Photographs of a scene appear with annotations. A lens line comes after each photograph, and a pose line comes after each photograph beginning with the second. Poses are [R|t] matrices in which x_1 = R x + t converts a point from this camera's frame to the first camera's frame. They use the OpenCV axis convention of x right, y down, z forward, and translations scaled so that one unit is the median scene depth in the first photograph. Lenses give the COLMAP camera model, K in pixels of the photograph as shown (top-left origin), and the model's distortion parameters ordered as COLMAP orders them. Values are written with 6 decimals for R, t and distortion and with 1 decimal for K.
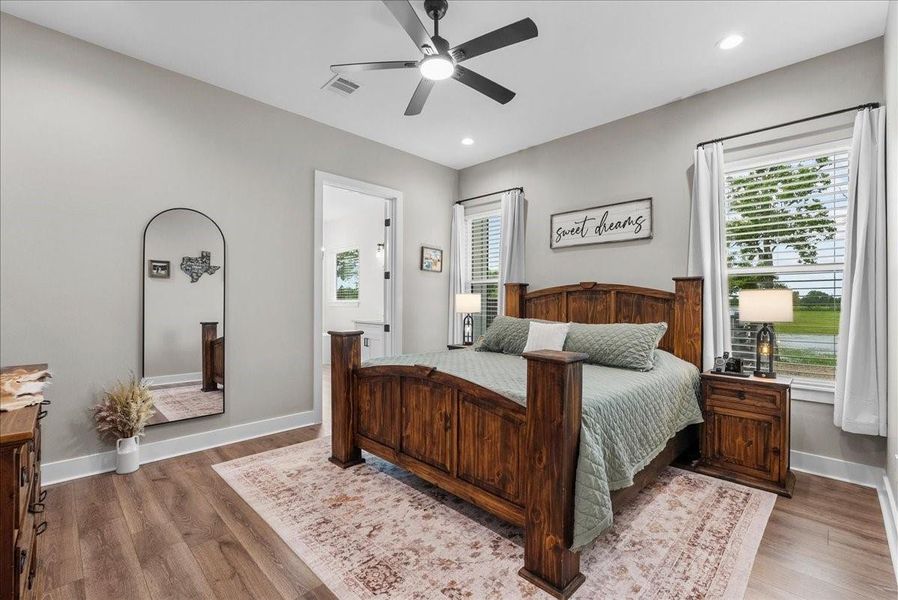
lens RADIAL K [[395.8, 0, 449.6], [0, 395.8, 302.2], [0, 0, 1]] dist [-0.005901, 0.000853]
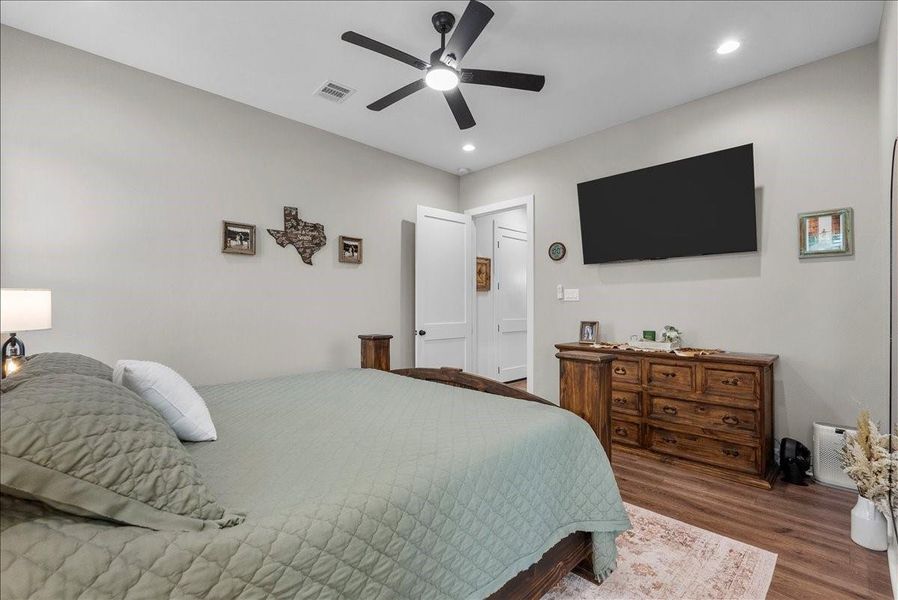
lens RADIAL K [[395.8, 0, 448.4], [0, 395.8, 303.1], [0, 0, 1]] dist [-0.005901, 0.000853]
pose [[-0.999973, -0.003851, 0.006181, -0.058299], [-0.003909, 0.999948, -0.009447, -0.000171], [-0.006145, -0.009471, -0.999936, 1.853047]]
